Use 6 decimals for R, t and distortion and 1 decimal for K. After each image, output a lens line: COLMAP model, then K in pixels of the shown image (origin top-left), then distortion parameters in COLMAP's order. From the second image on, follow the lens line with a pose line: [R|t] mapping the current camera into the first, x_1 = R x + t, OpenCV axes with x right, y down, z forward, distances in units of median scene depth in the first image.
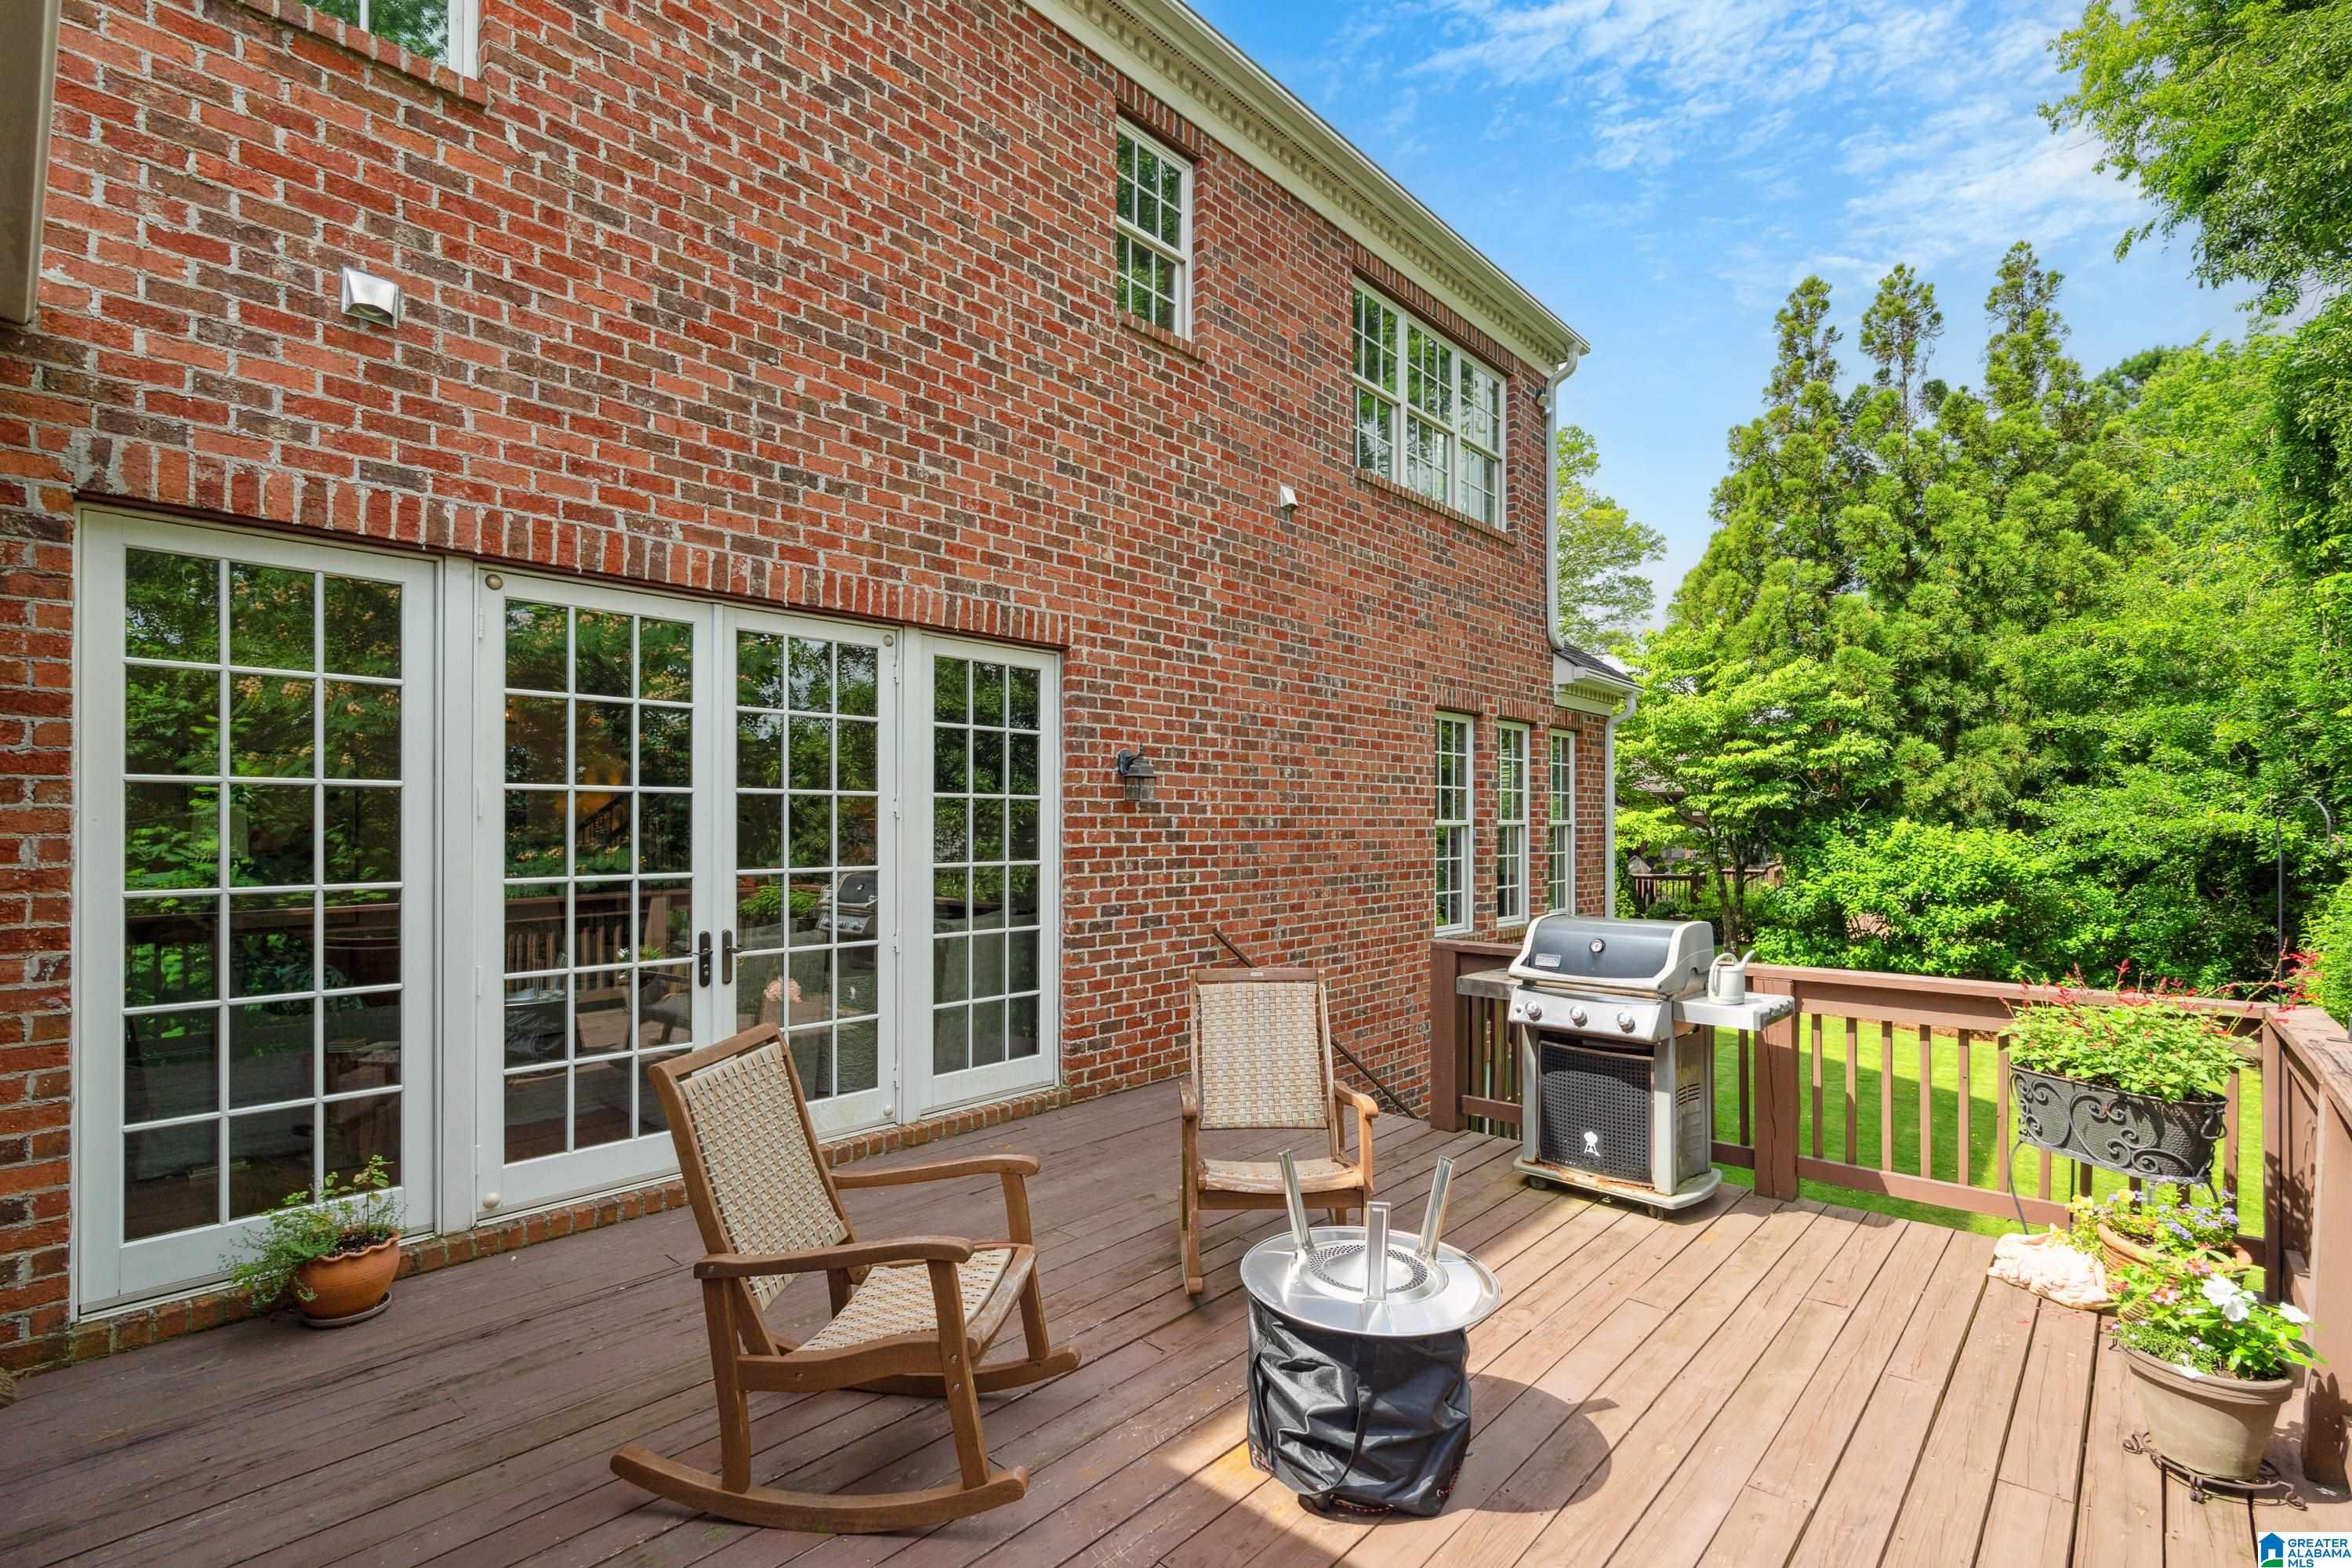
lens RADIAL K [[1103.5, 0, 1187.6], [0, 1103.5, 796.0], [0, 0, 1]] dist [-0.003808, 0.001072]
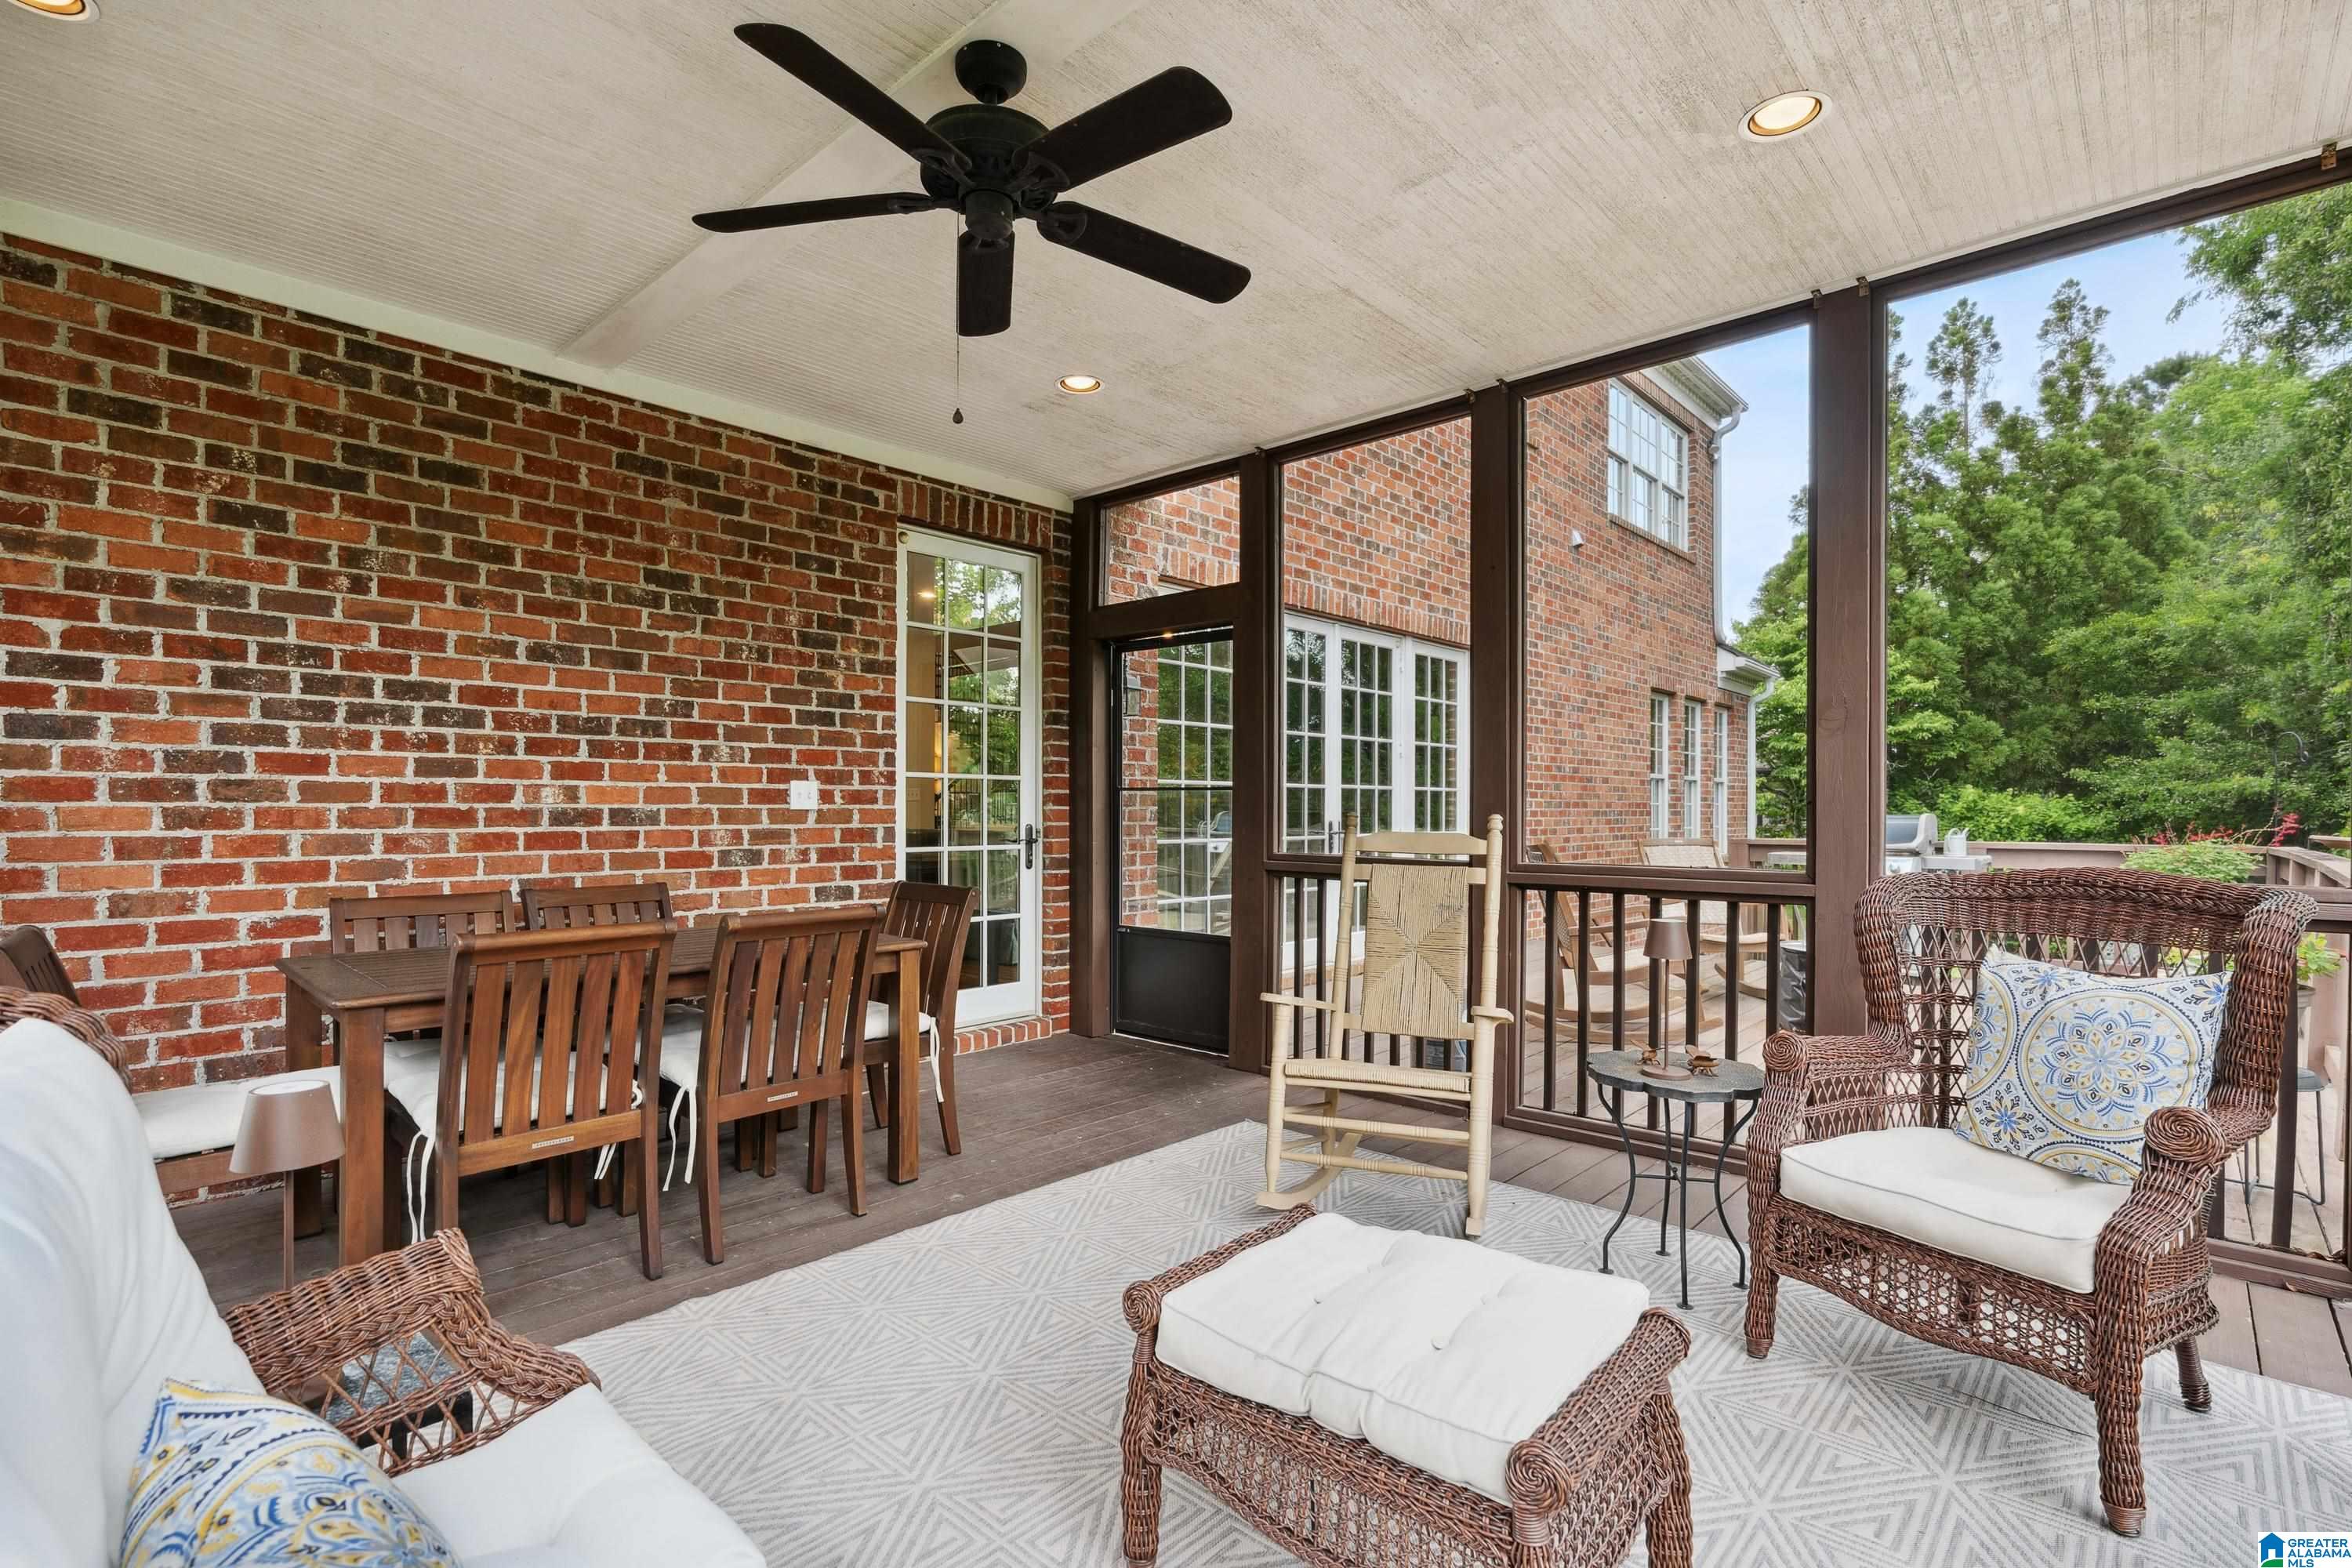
lens RADIAL K [[1103.5, 0, 1186.7], [0, 1103.5, 791.0], [0, 0, 1]] dist [-0.003808, 0.001072]
pose [[0.999940, 0.000381, -0.010964, -0.161083], [-0.000281, 0.999958, 0.009129, 0.015772], [0.010967, -0.009125, 0.999898, -0.169829]]
